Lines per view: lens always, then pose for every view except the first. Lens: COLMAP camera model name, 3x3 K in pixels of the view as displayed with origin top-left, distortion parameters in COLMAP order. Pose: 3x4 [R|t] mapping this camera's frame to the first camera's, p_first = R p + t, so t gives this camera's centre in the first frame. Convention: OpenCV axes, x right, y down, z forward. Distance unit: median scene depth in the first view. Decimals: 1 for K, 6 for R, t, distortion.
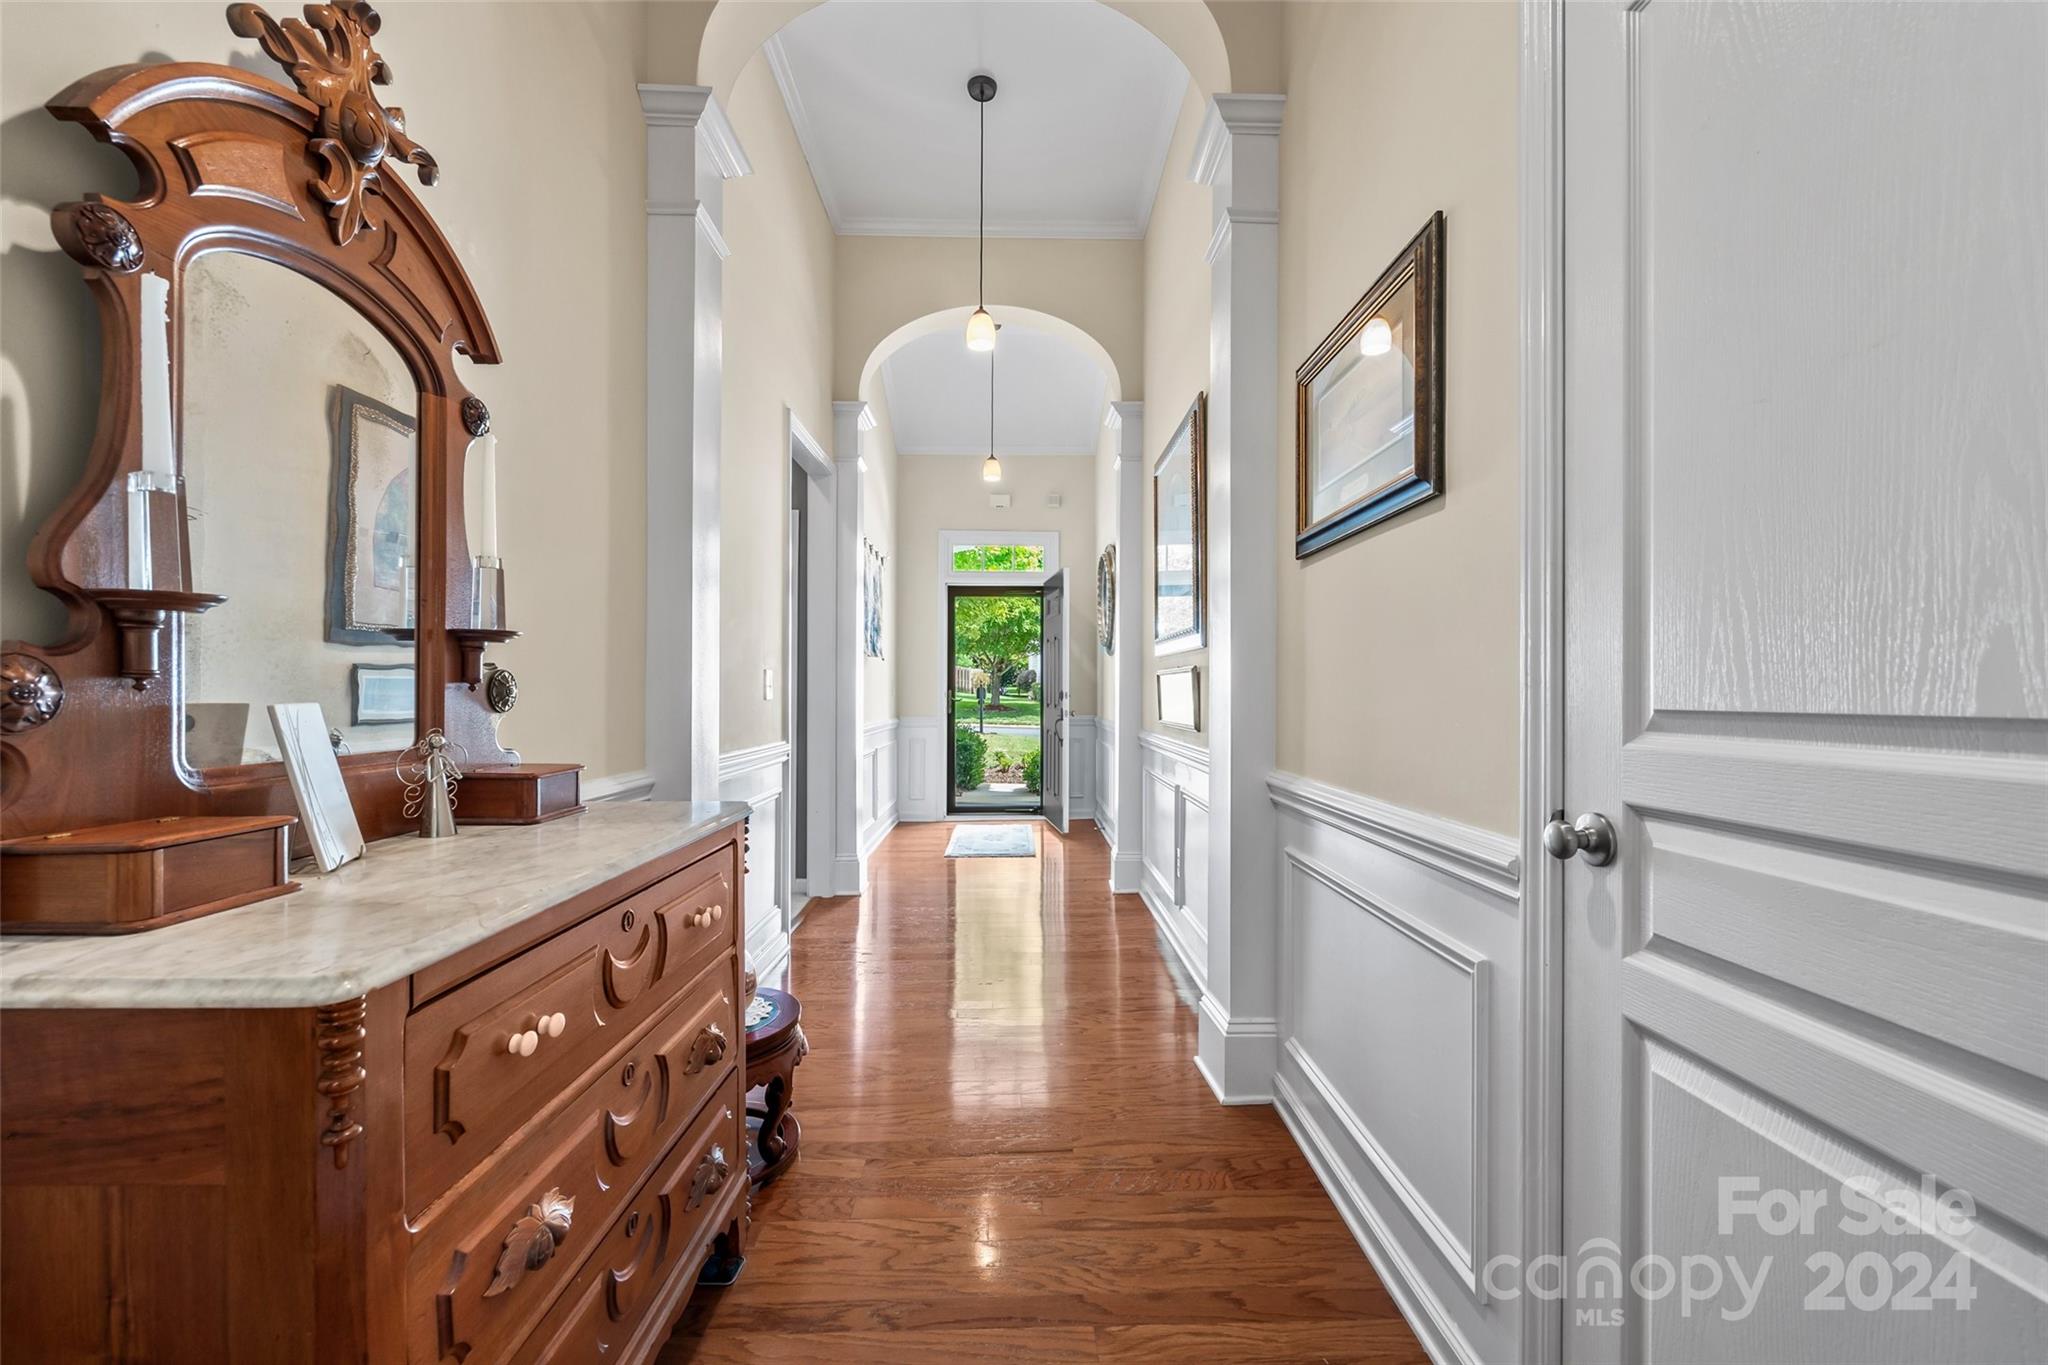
lens RADIAL K [[823.9, 0, 1024.0], [0, 823.9, 682.5], [0, 0, 1]] dist [0.003273, -0.000468]
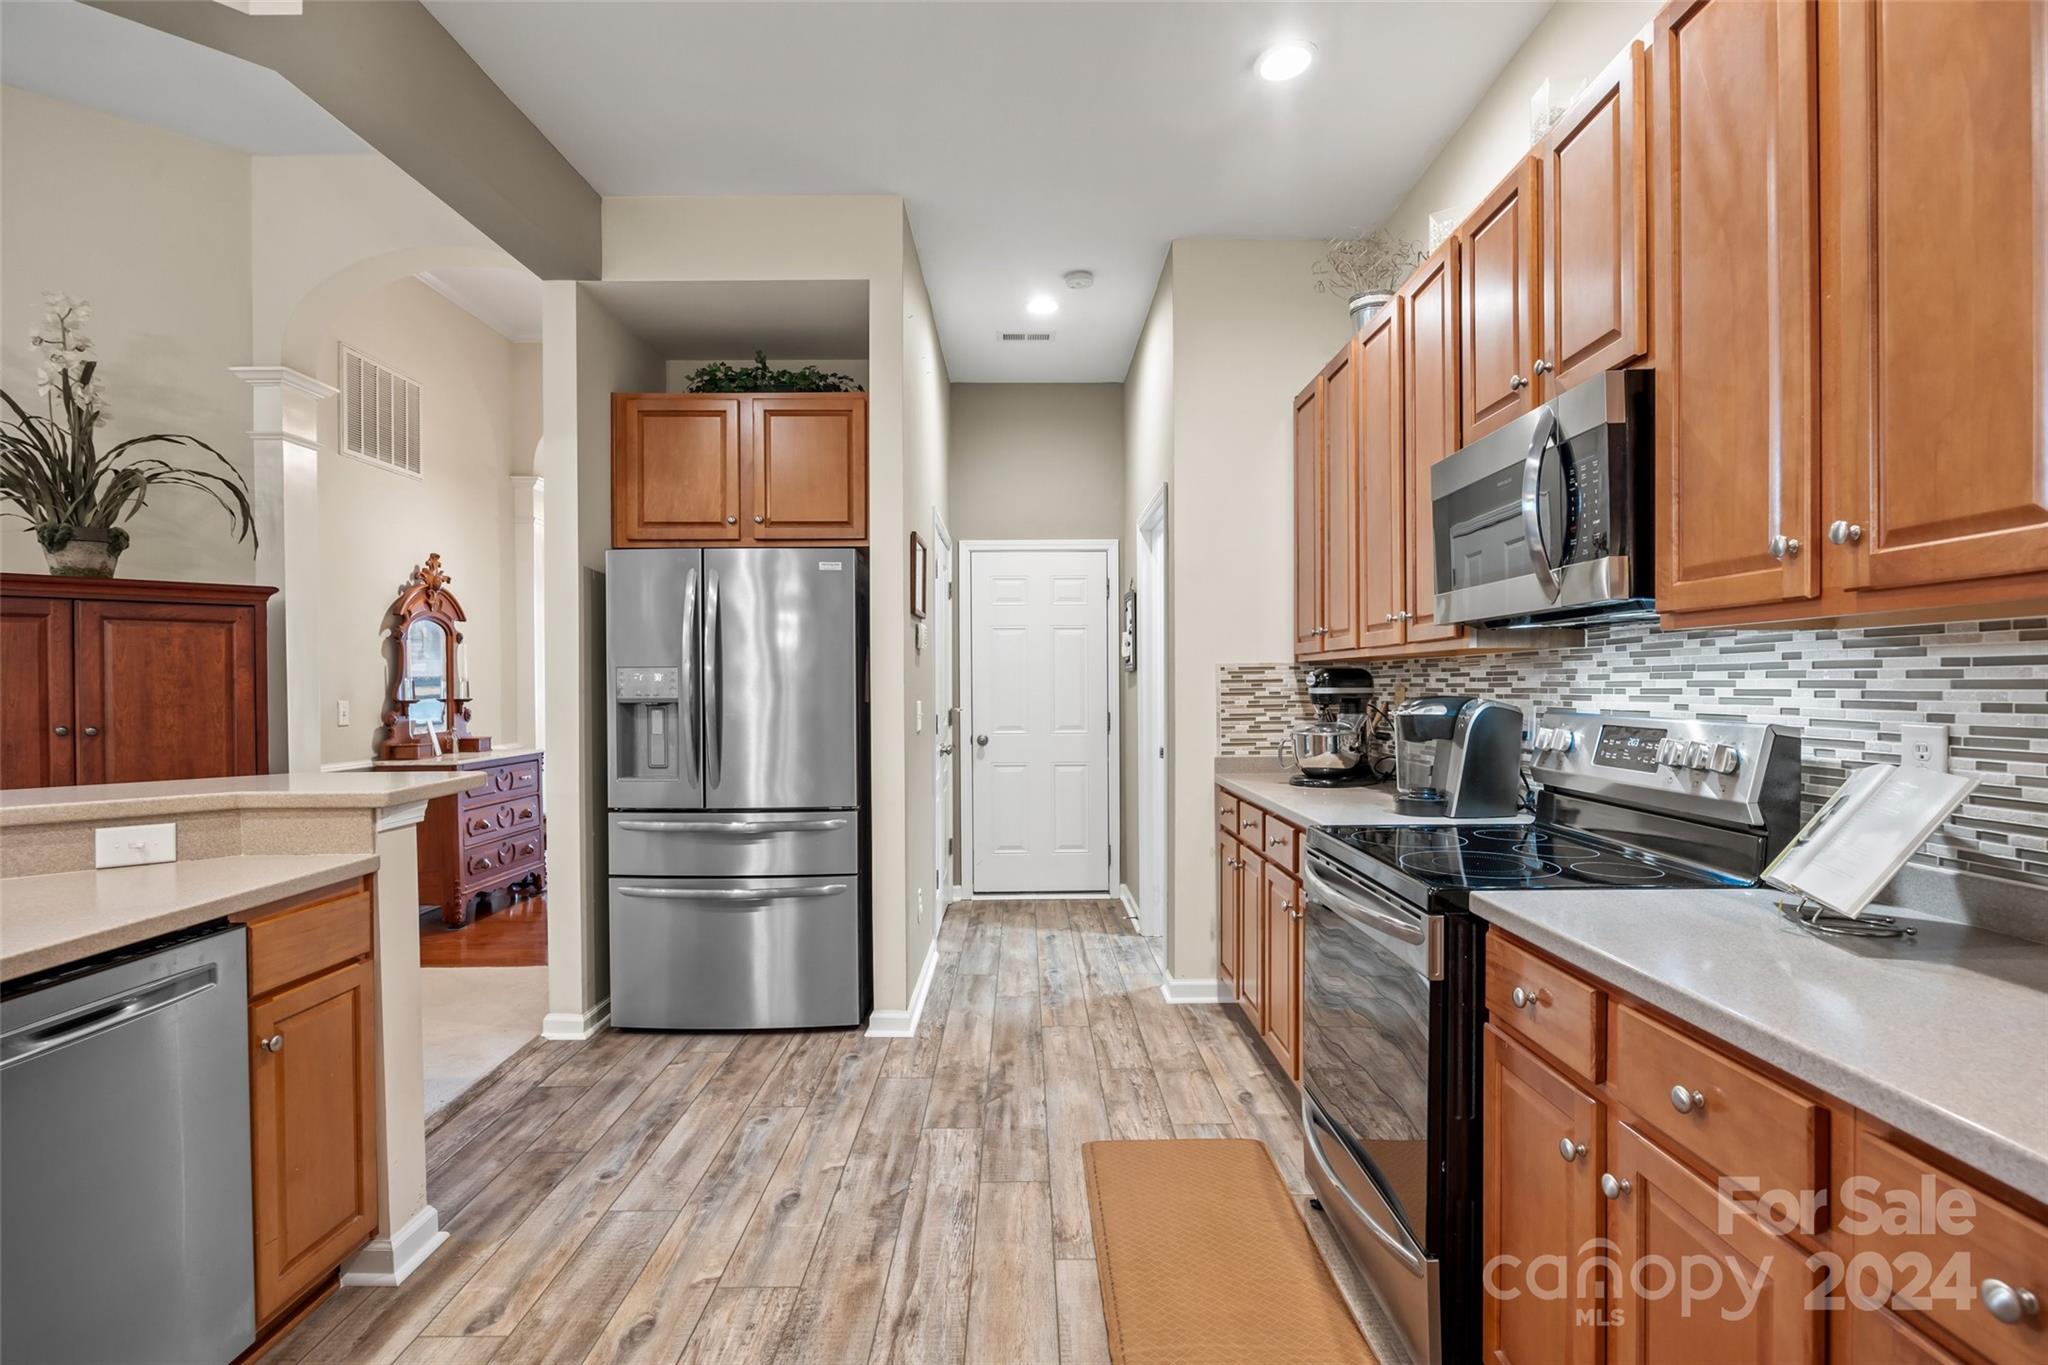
lens RADIAL K [[998.7, 0, 1027.8], [0, 998.7, 689.5], [0, 0, 1]] dist [-0.011290, 0.000124]
pose [[0.999939, -0.010183, -0.004386, 0.363987], [0.010257, 0.999799, 0.017244, -0.030879], [0.004210, -0.017288, 0.999842, -0.664571]]
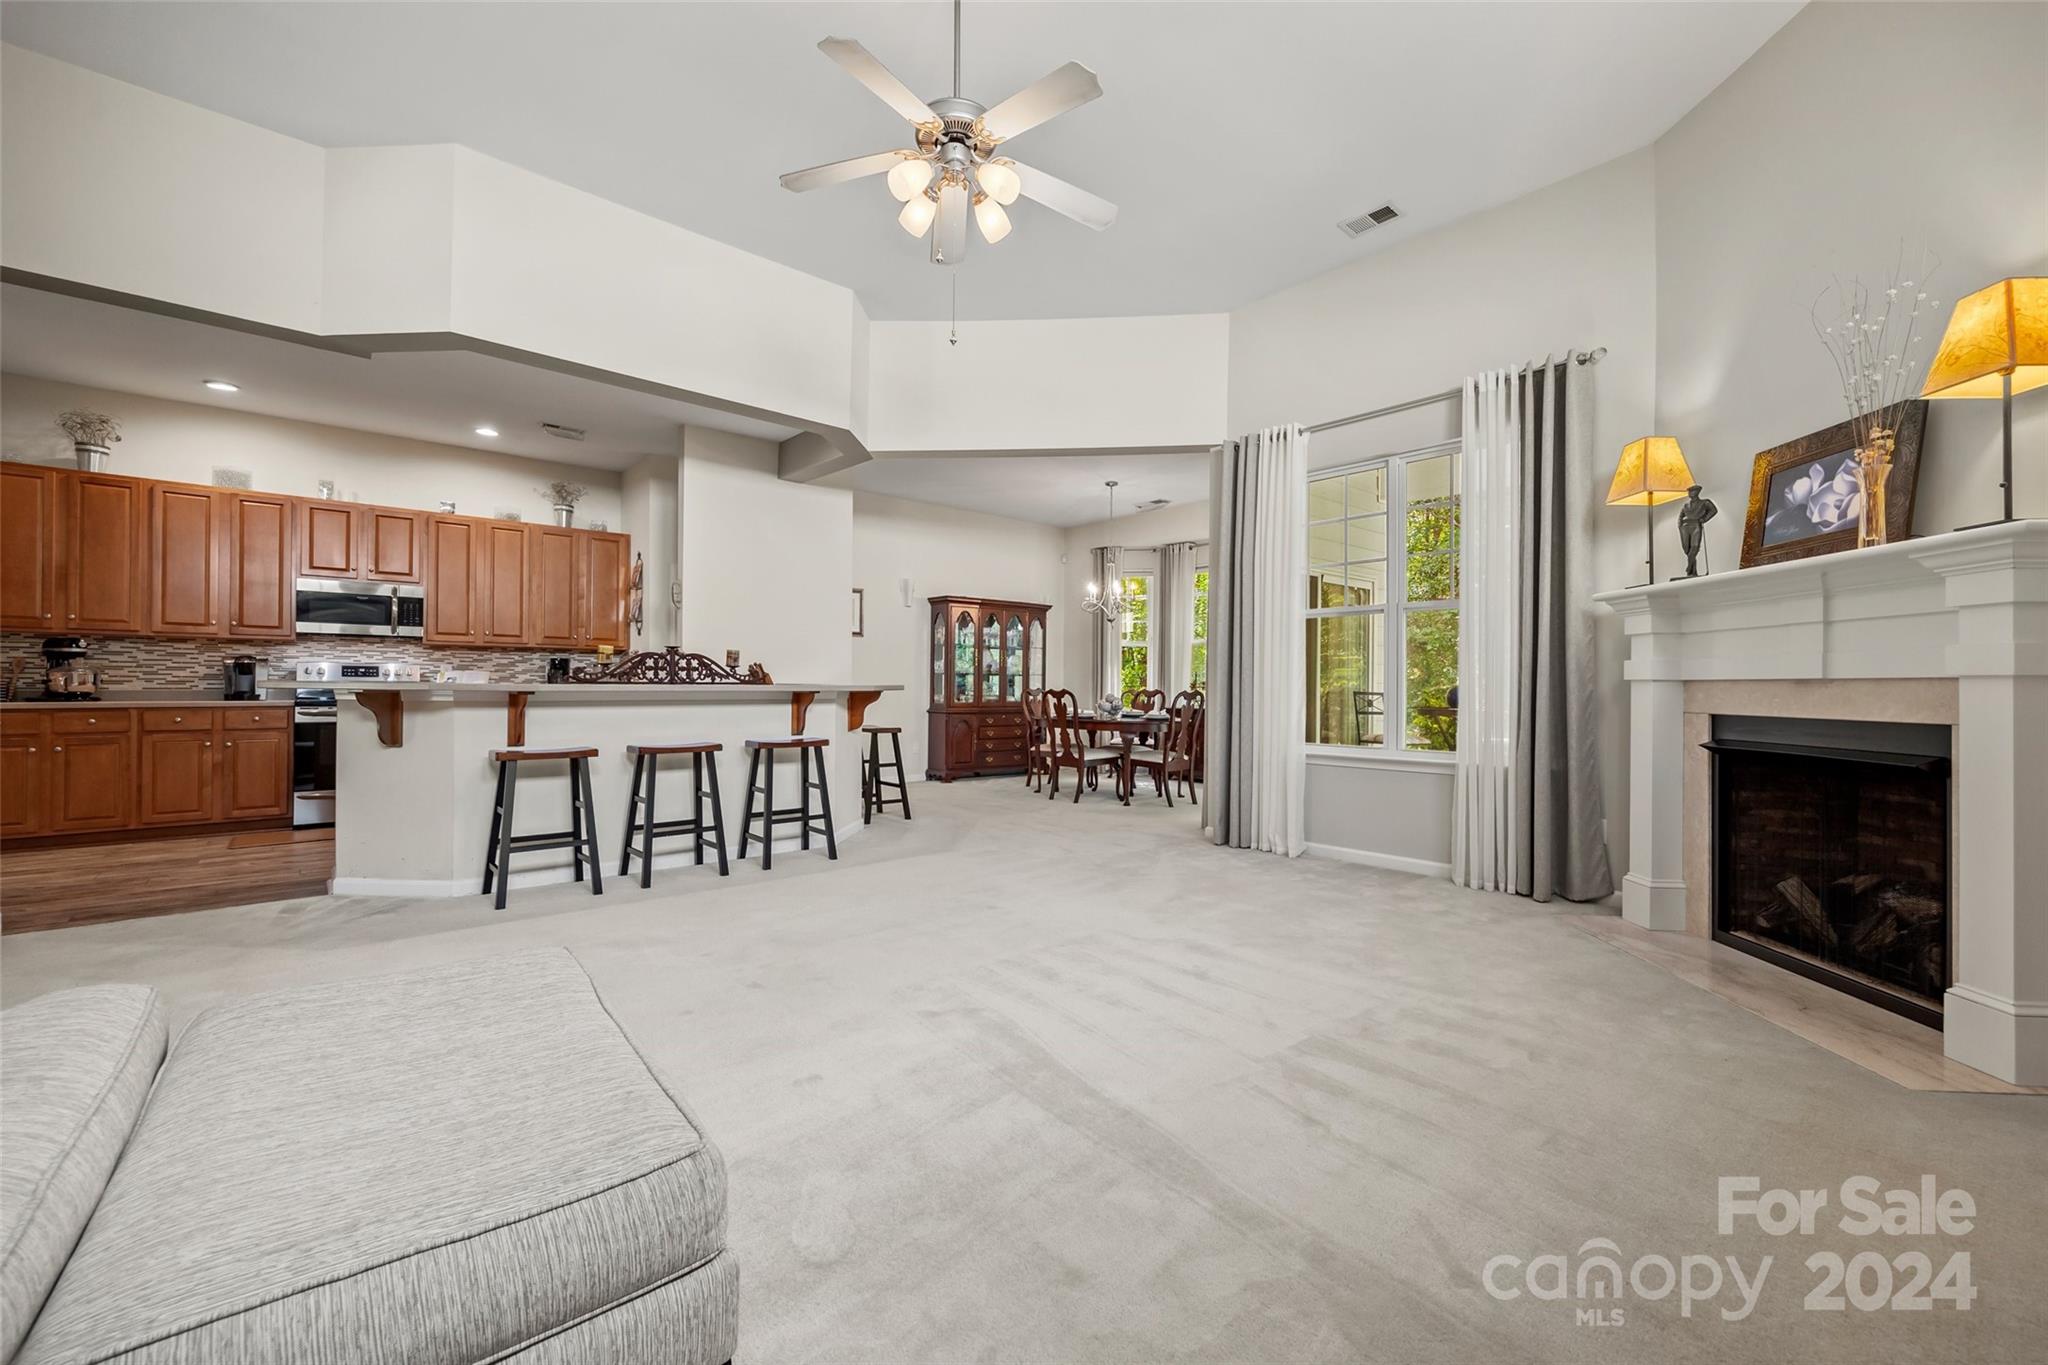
lens RADIAL K [[823.9, 0, 1024.0], [0, 823.9, 682.5], [0, 0, 1]] dist [0.003273, -0.000468]
pose [[-0.649825, -0.004613, 0.760070, -0.669001], [-0.018736, 0.999775, -0.009950, 0.001891], [-0.759853, -0.020706, -0.649765, -0.321579]]
